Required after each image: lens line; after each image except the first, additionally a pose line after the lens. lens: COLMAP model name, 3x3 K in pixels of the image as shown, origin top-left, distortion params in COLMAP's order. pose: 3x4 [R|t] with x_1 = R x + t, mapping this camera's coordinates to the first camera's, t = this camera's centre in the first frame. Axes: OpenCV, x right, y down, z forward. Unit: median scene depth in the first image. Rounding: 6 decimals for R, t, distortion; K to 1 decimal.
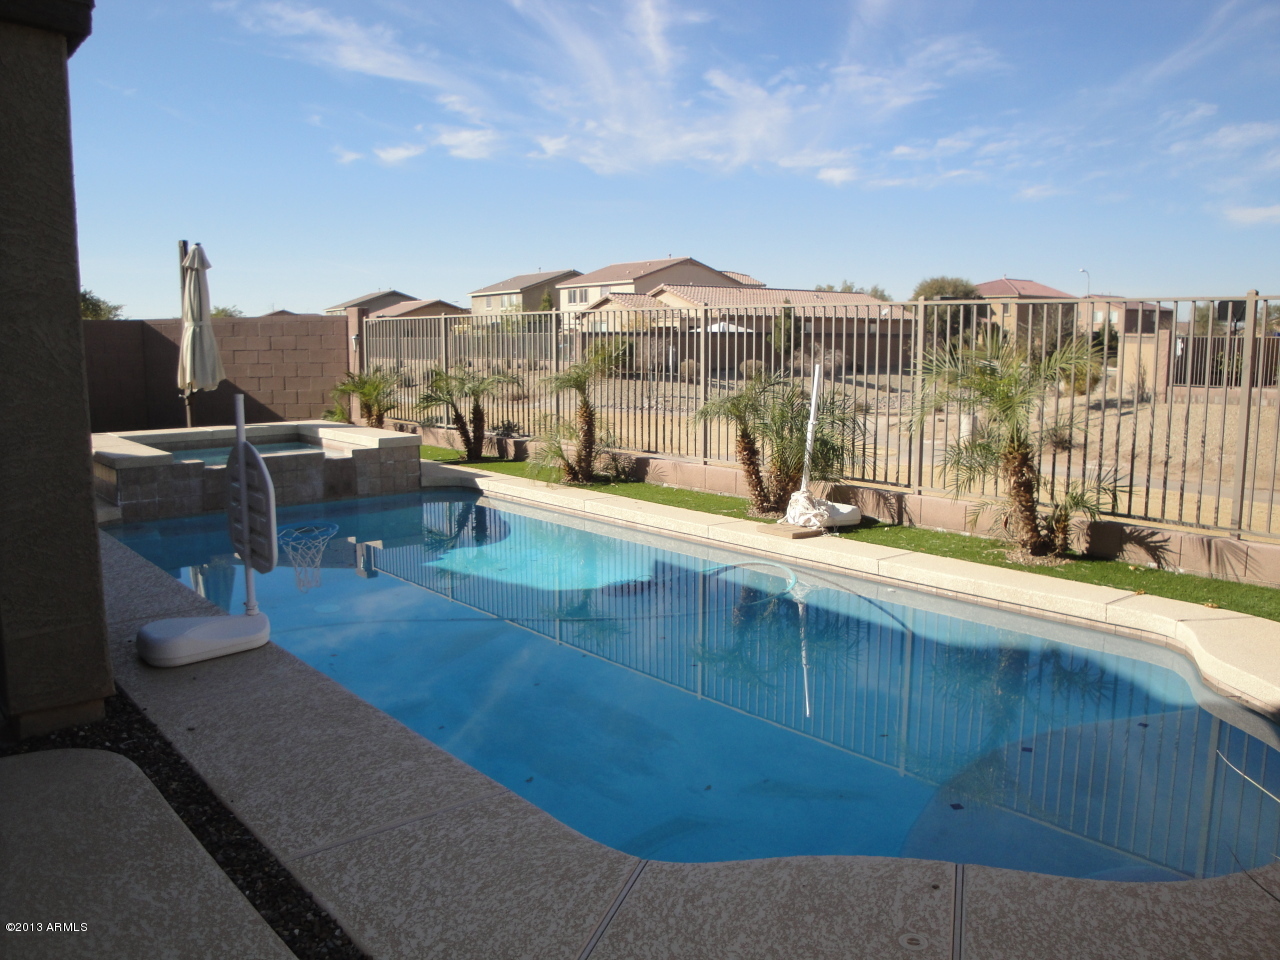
lens RADIAL K [[1050.6, 0, 631.4], [0, 1050.6, 484.1], [0, 0, 1]] dist [-0.170205, 0.142984]
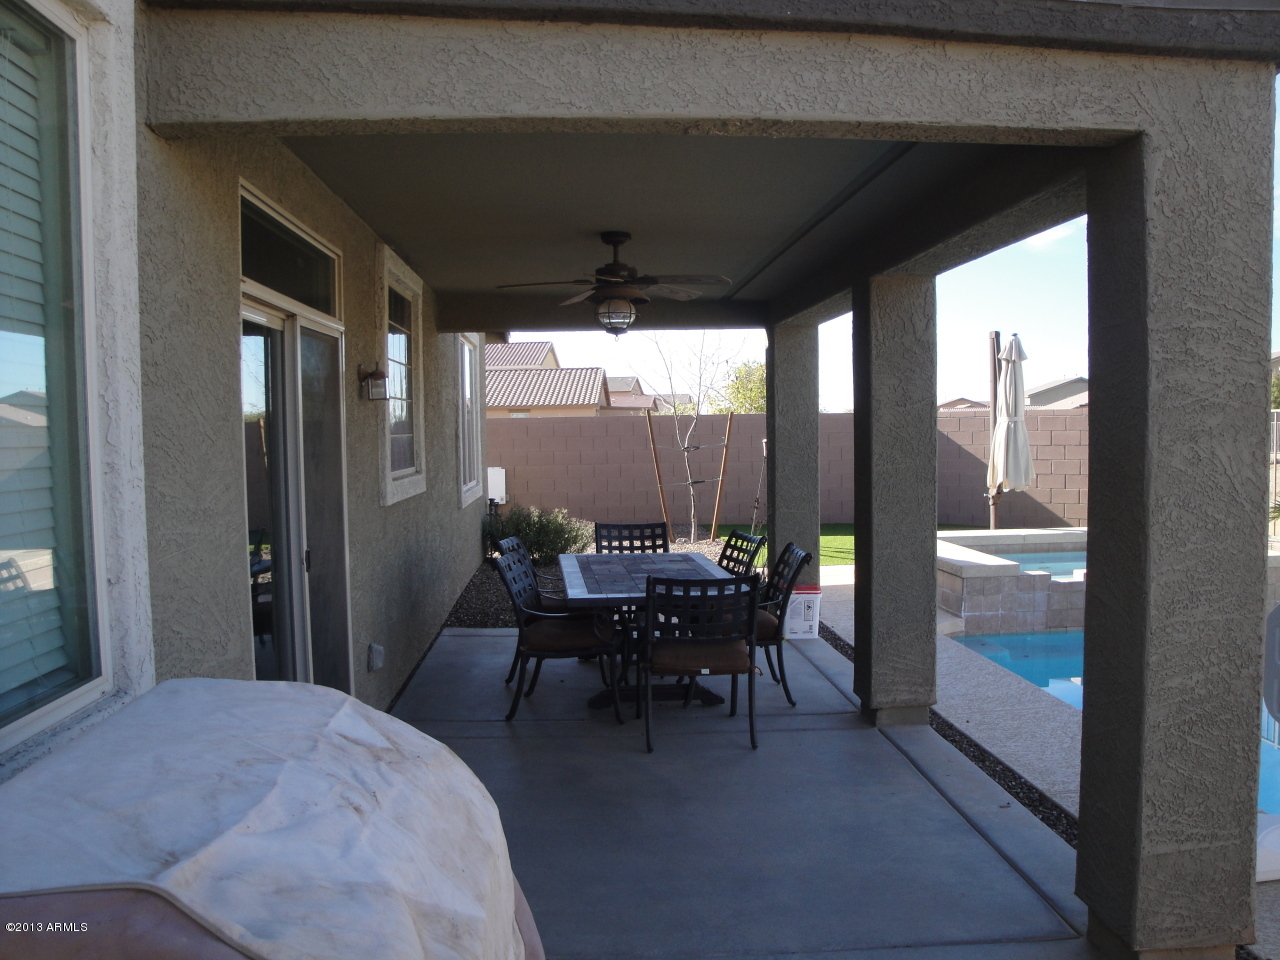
lens RADIAL K [[1050.6, 0, 631.4], [0, 1050.6, 484.1], [0, 0, 1]] dist [-0.170205, 0.142984]
pose [[0.811285, 0.019475, -0.584327, -0.492517], [-0.068255, 0.995766, -0.061578, -0.050915], [0.580653, 0.089840, 0.809179, 0.128746]]
